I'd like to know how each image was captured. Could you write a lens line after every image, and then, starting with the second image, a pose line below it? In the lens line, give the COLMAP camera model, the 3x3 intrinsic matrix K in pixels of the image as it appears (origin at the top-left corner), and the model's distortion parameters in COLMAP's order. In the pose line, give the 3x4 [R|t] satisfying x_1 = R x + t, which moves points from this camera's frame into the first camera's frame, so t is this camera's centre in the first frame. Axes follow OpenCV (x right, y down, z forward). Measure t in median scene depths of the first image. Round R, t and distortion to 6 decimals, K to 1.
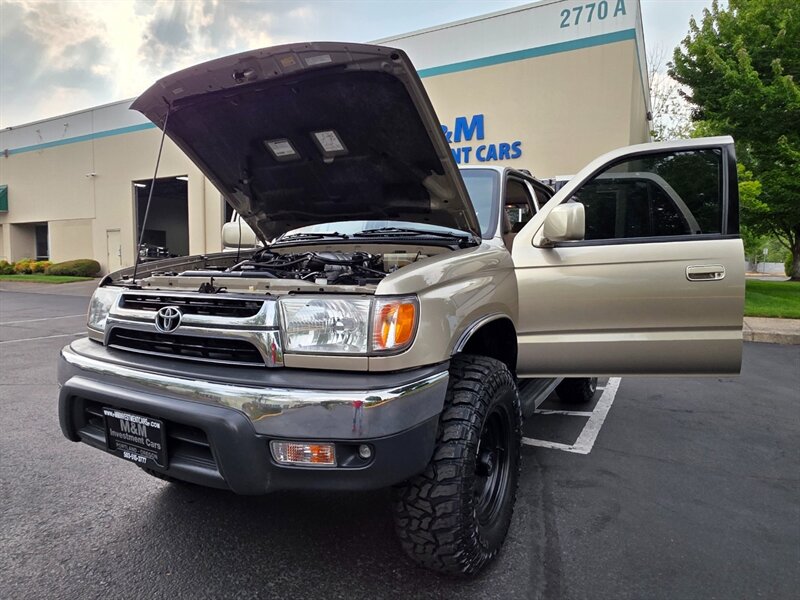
lens RADIAL K [[498.1, 0, 392.9], [0, 498.1, 301.1], [0, 0, 1]] dist [-0.002377, 0.001912]
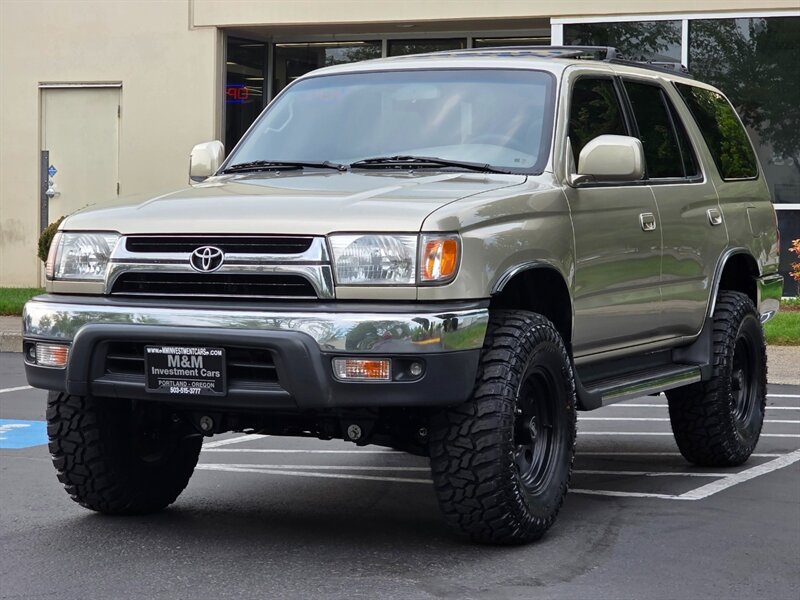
lens RADIAL K [[2046.6, 0, 400.0], [0, 2046.6, 300.0], [0, 0, 1]] dist [-1.041451, 20.897722]
pose [[0.996879, 0.000801, 0.078938, -0.385927], [0.002124, 0.999314, -0.036964, 0.268182], [-0.078914, 0.037016, 0.996194, -3.050111]]
